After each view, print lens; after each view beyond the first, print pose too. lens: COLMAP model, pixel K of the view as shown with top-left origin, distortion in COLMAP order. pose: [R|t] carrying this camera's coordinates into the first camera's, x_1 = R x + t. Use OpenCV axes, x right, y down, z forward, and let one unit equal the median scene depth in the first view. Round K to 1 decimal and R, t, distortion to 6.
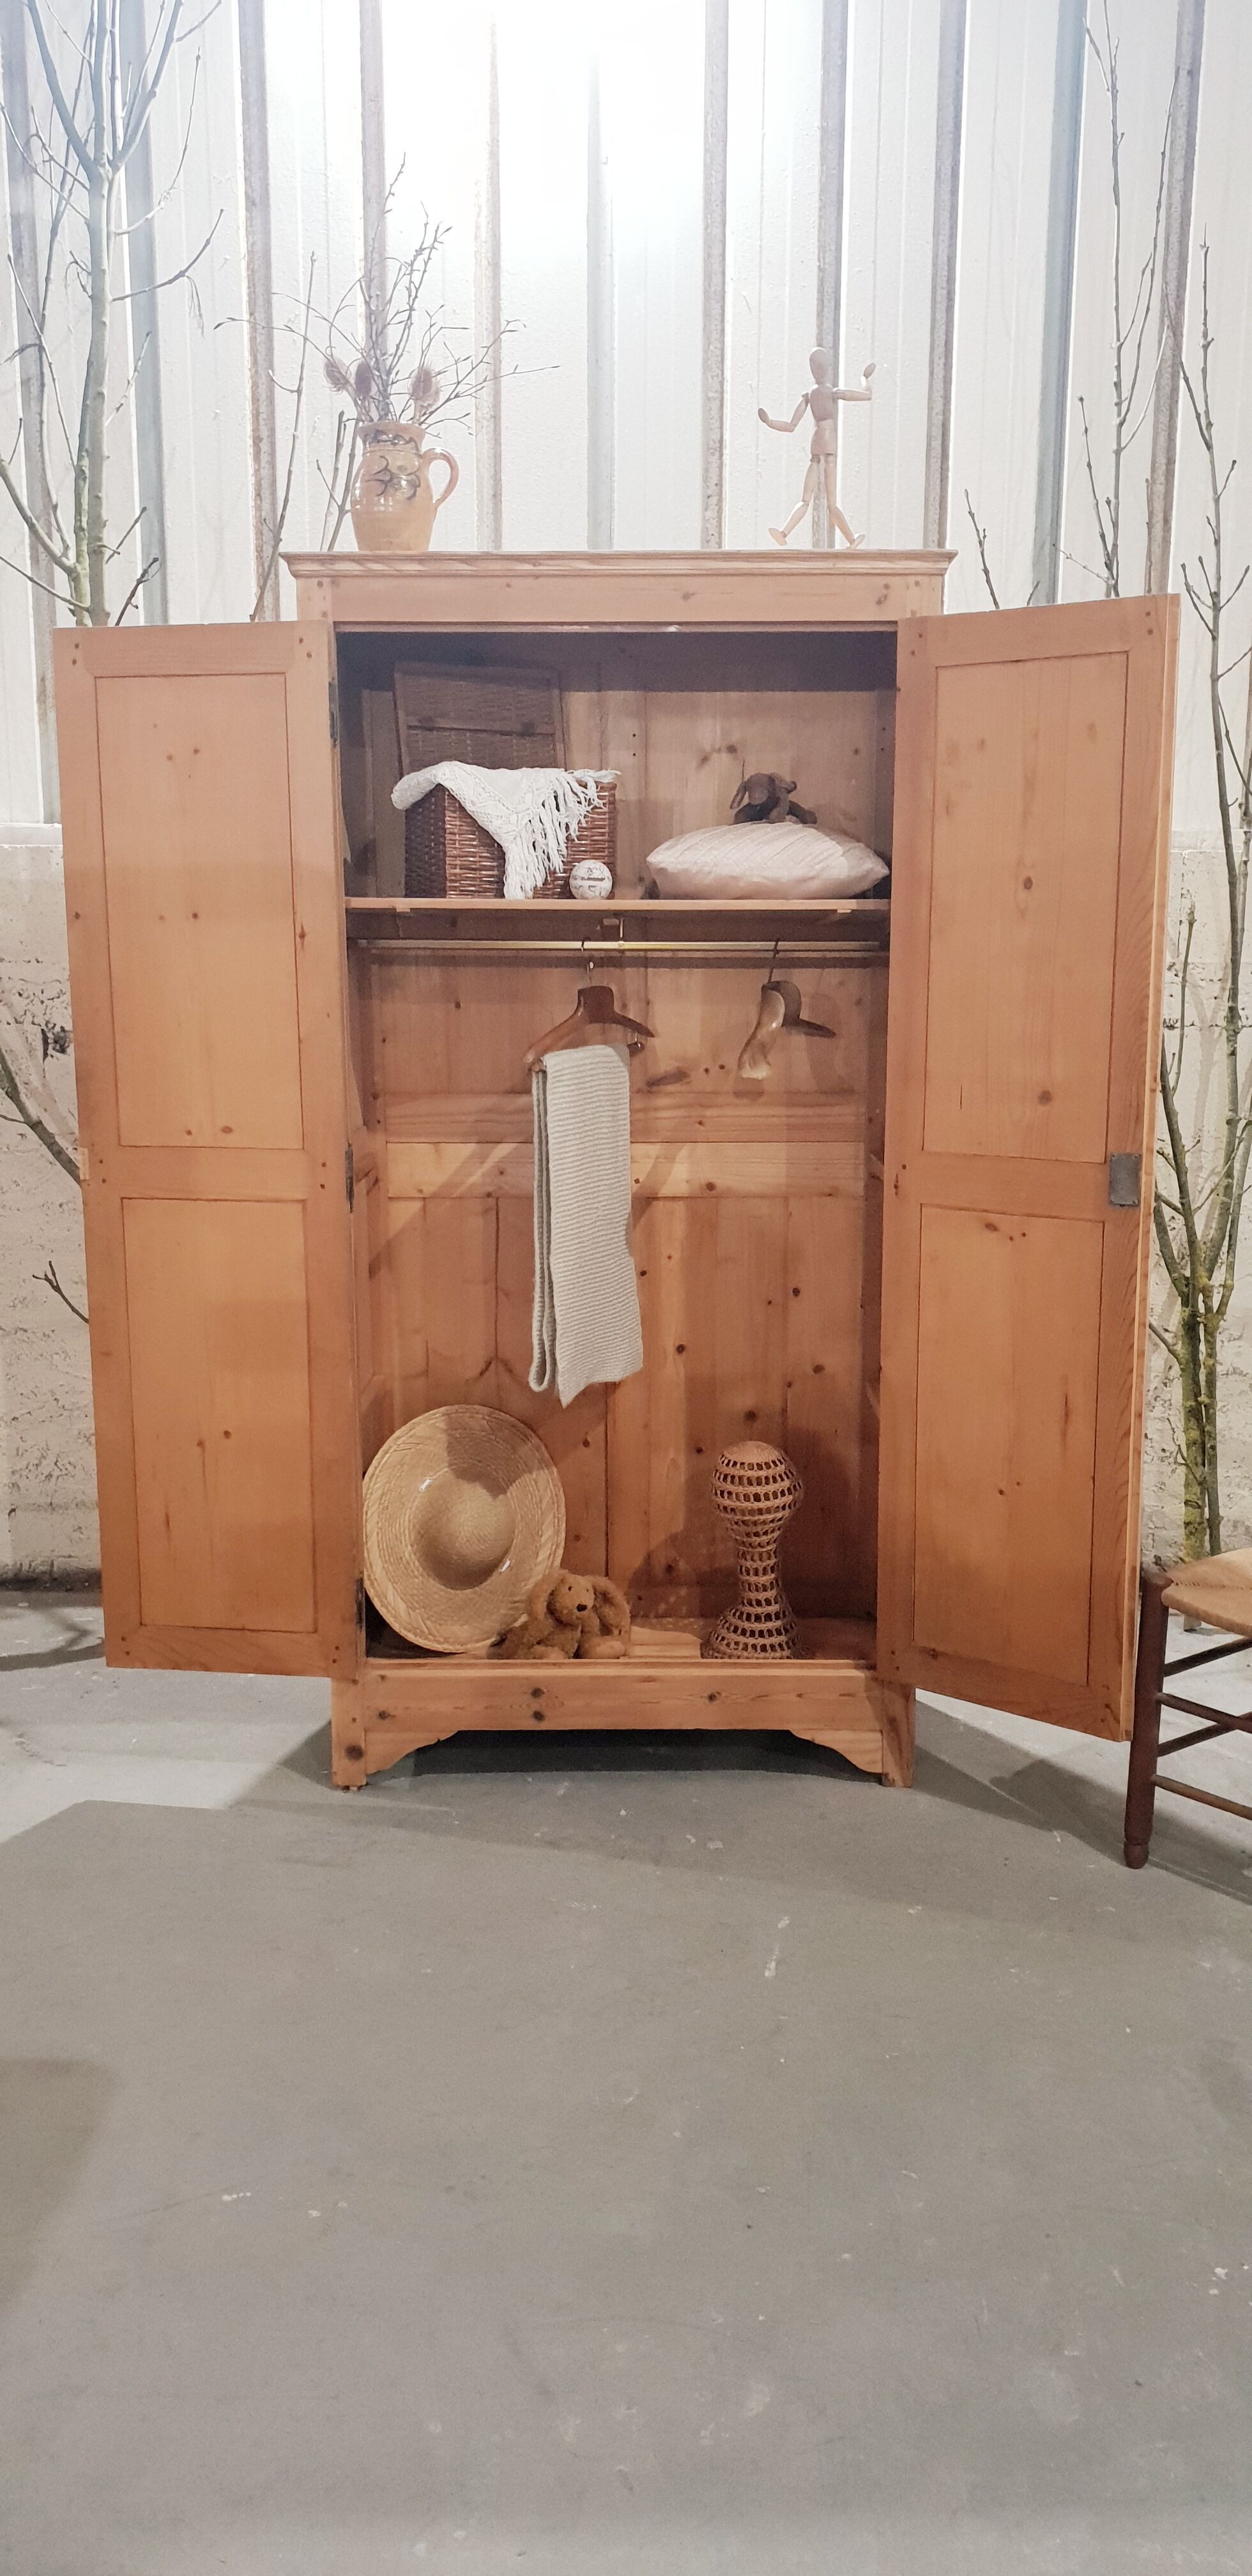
lens RADIAL K [[2018.9, 0, 652.5], [0, 2018.9, 1287.1], [0, 0, 1]] dist [0.041790, -0.059904]
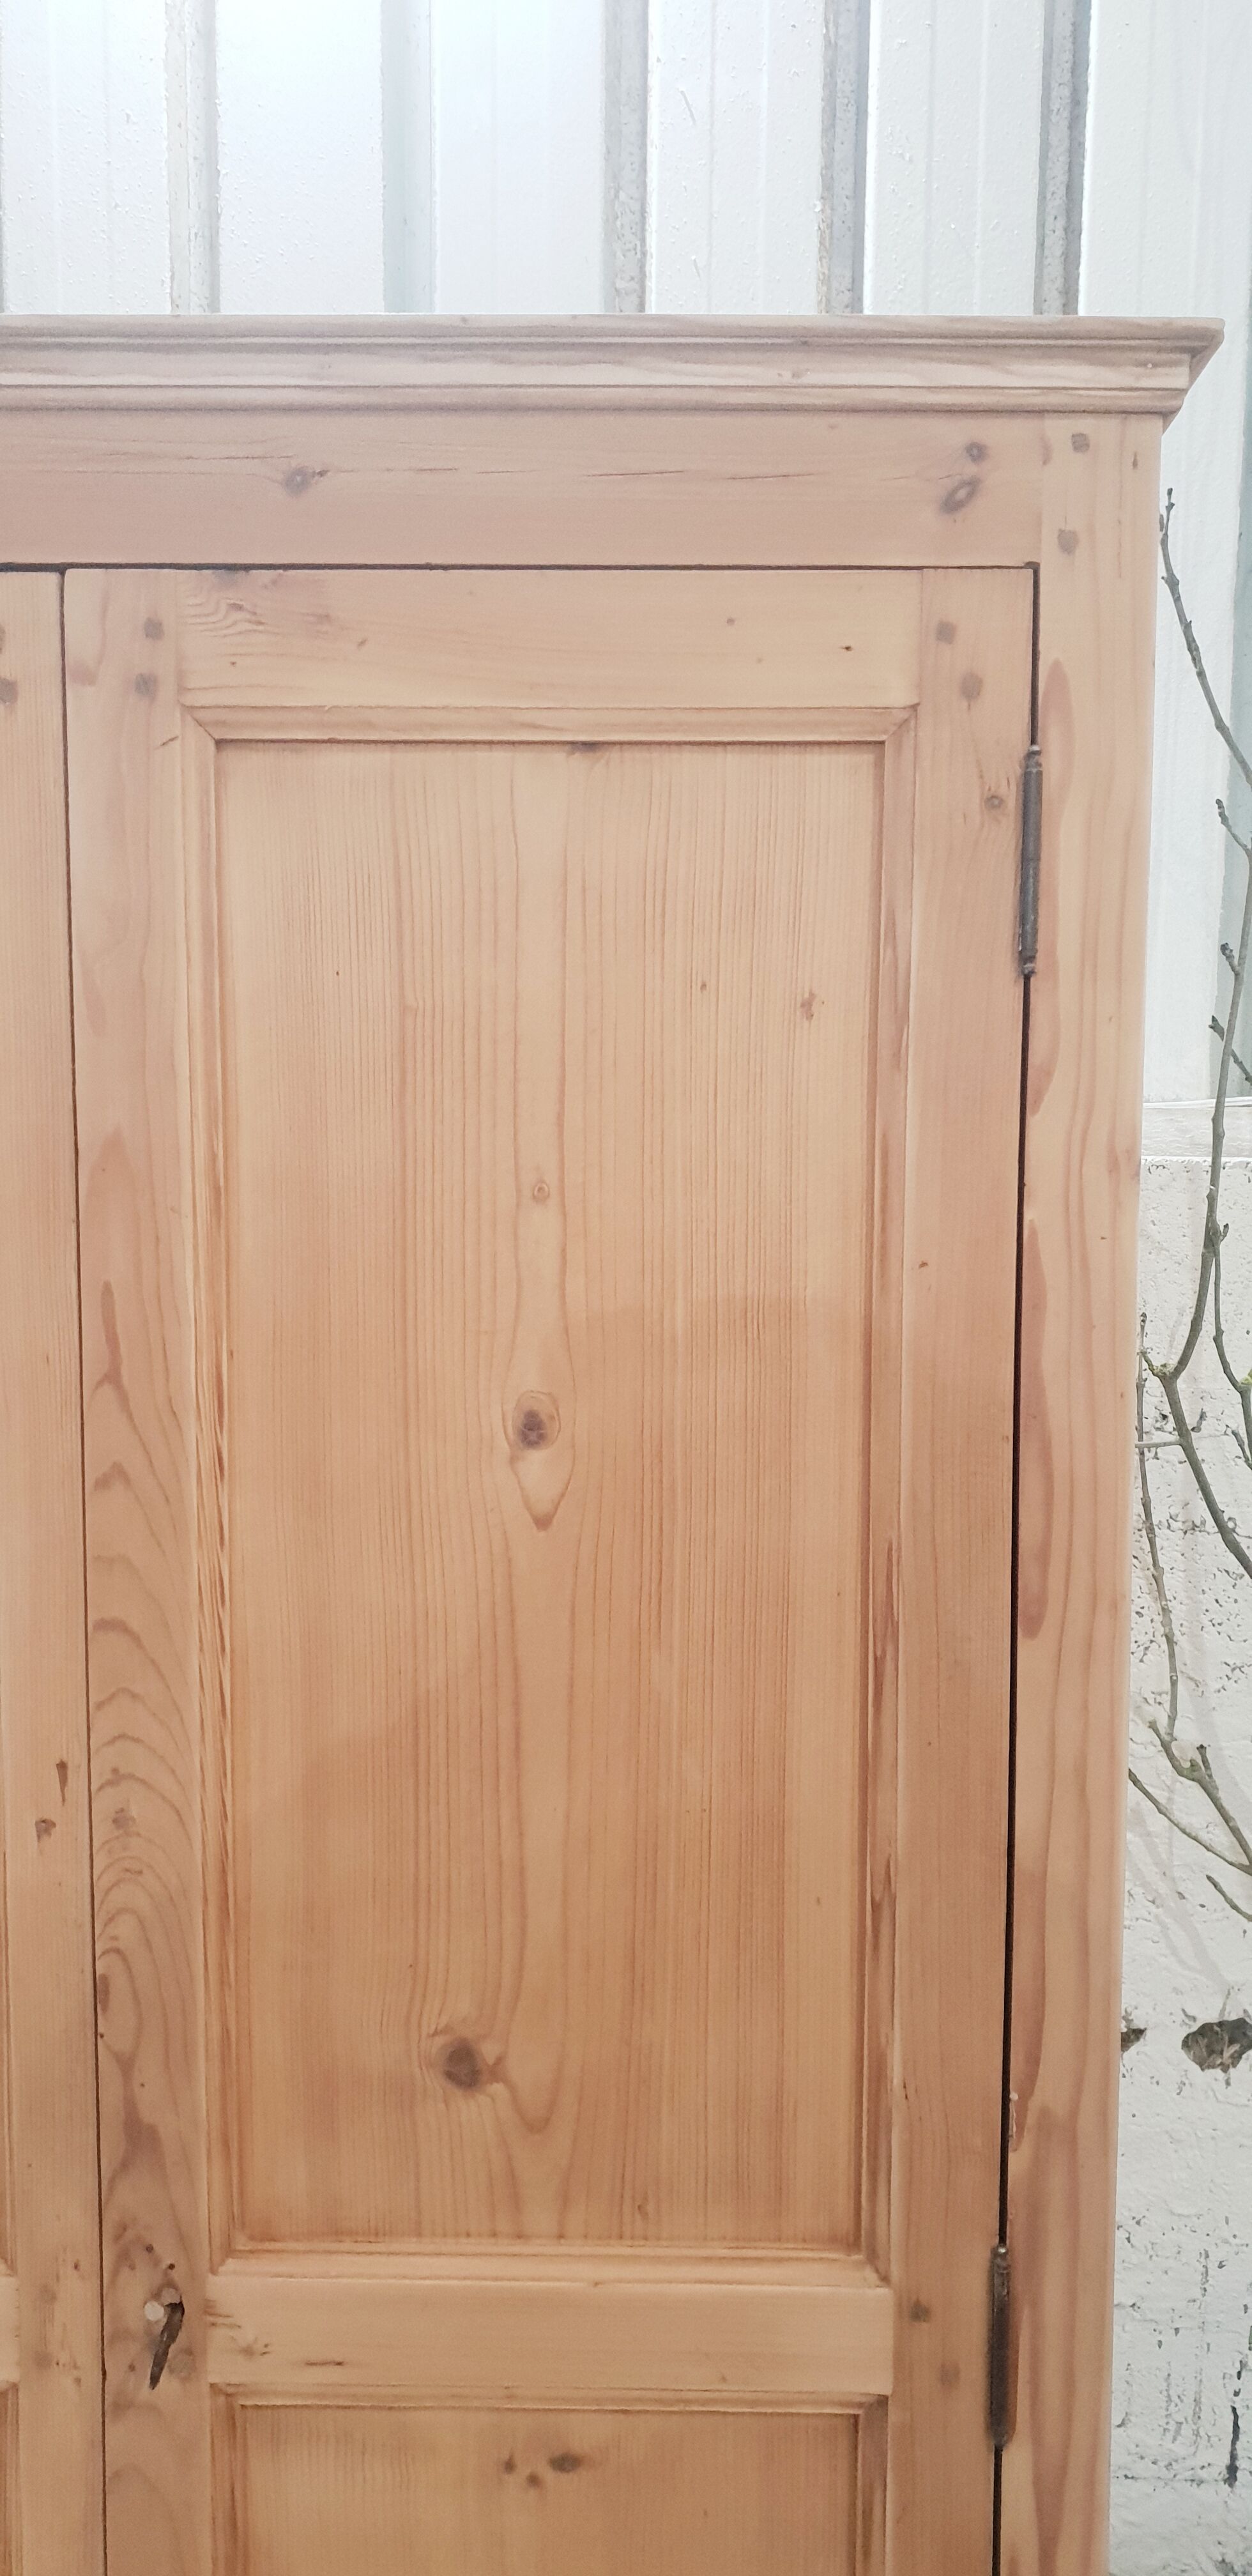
lens RADIAL K [[2018.9, 0, 687.7], [0, 2018.9, 1270.2], [0, 0, 1]] dist [0.041790, -0.059904]
pose [[0.999904, 0.008407, -0.010974, 0.067731], [-0.009305, 0.996380, -0.084504, -0.175475], [0.010223, 0.084598, 0.996363, 0.623691]]
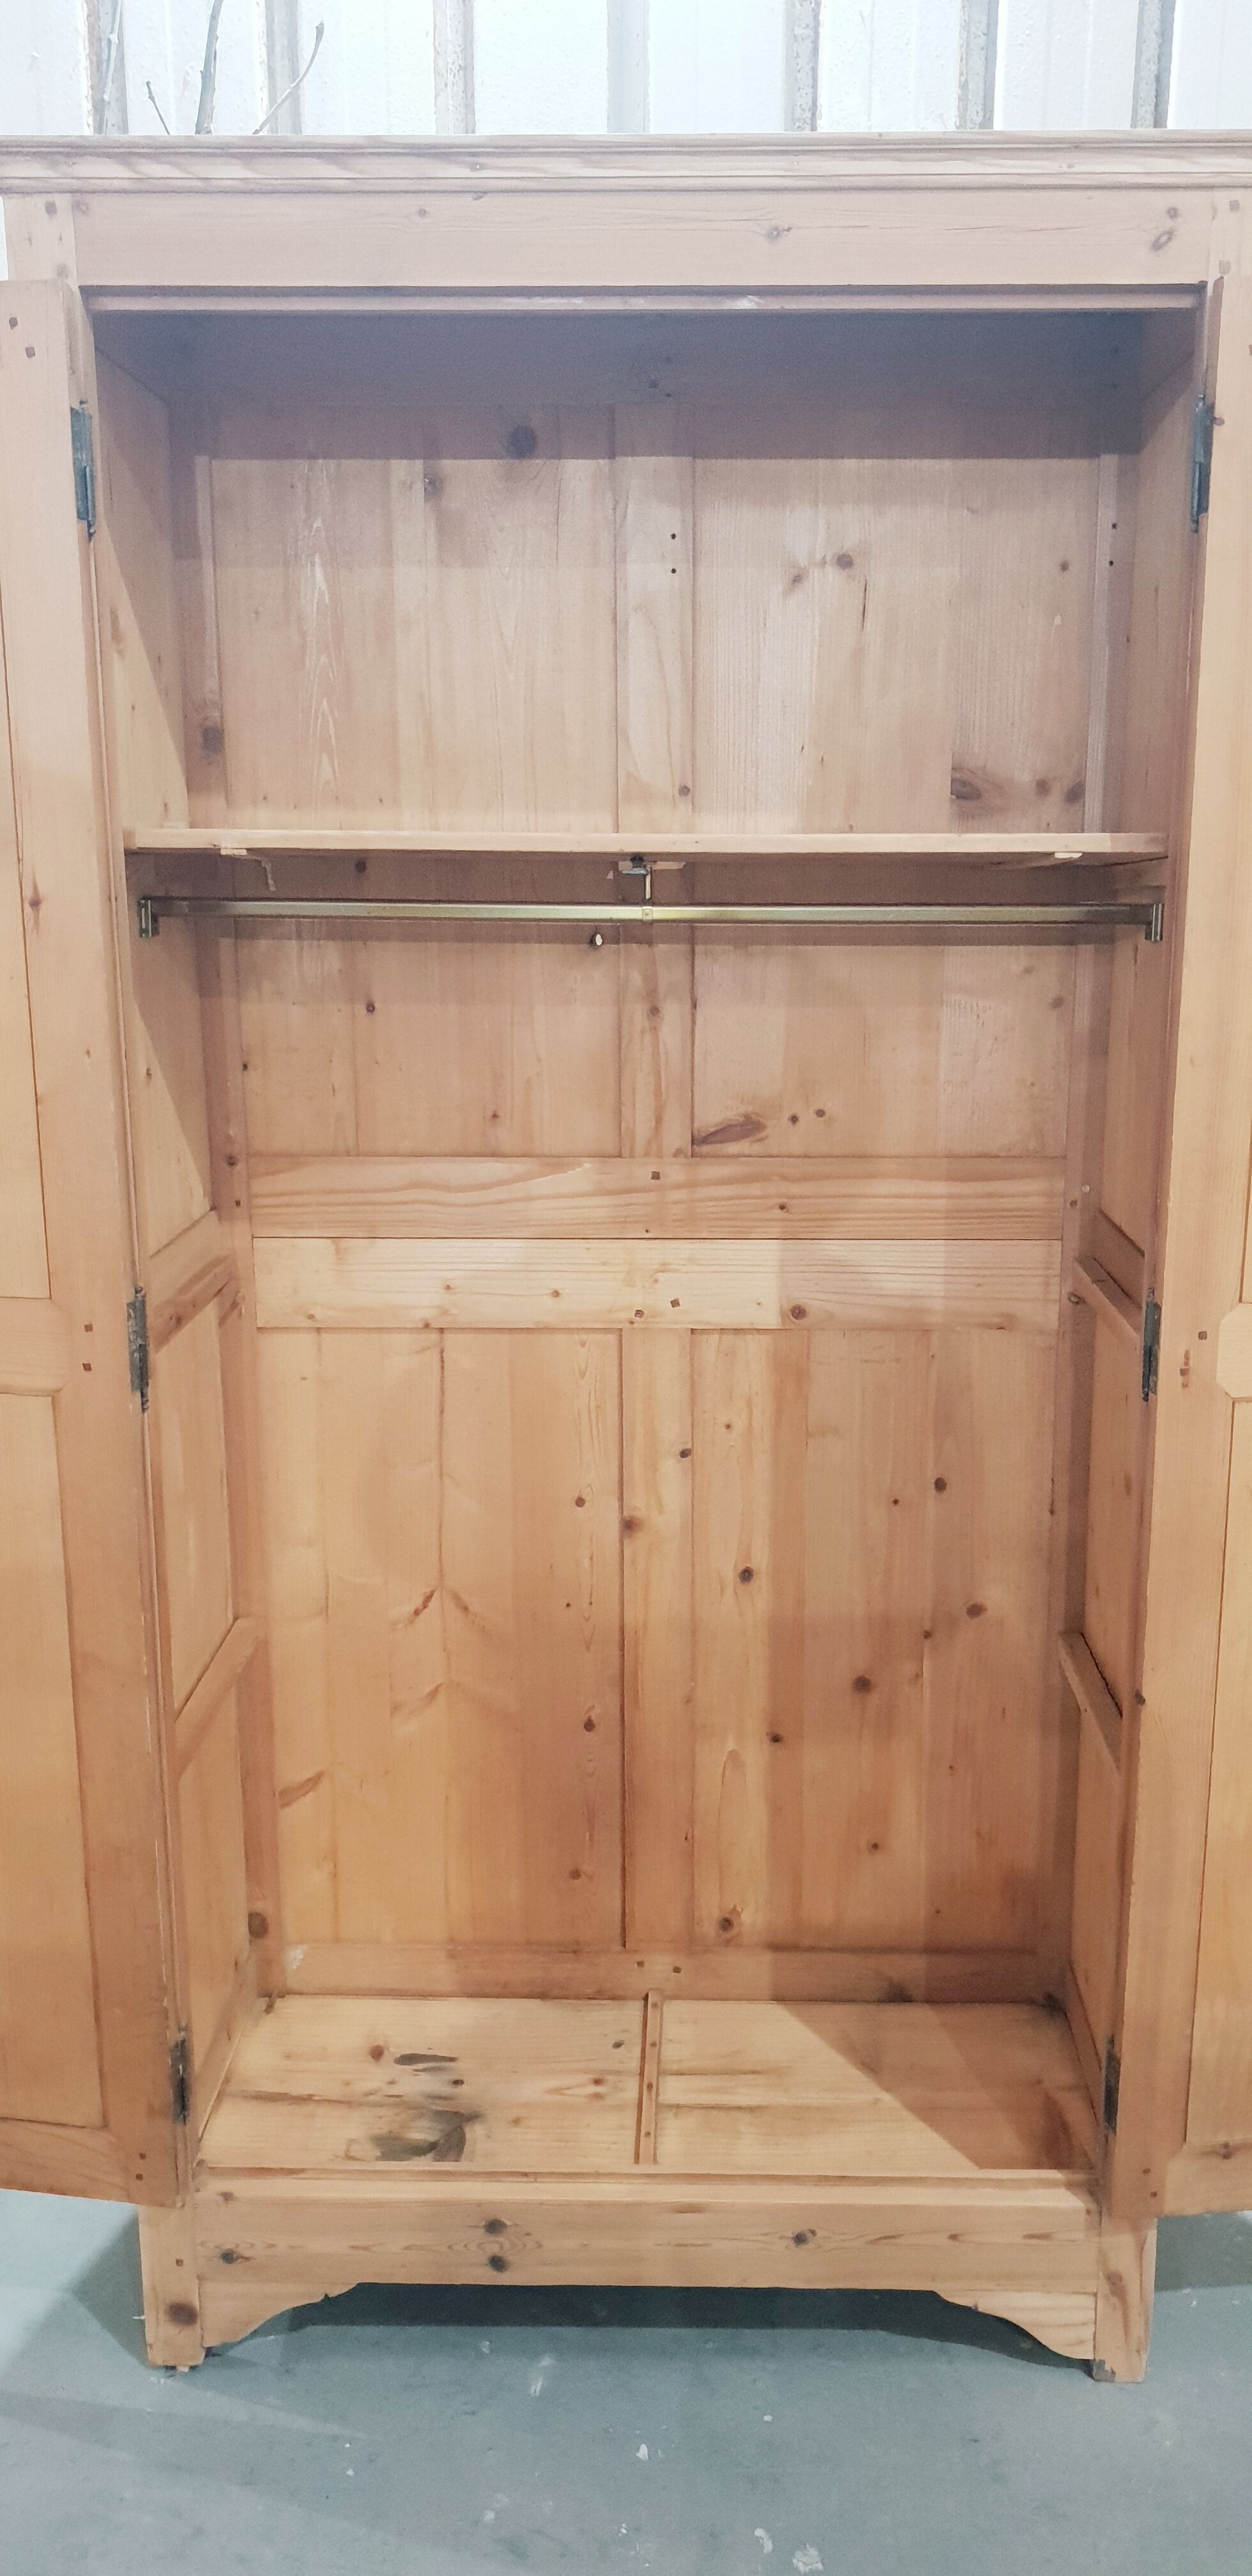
lens RADIAL K [[2018.9, 0, 674.1], [0, 2018.9, 1278.2], [0, 0, 1]] dist [0.041790, -0.059904]
pose [[0.999894, 0.005376, -0.013544, 0.000020], [-0.004740, 0.998905, 0.046543, -0.090821], [0.013780, -0.046474, 0.998824, 0.420628]]
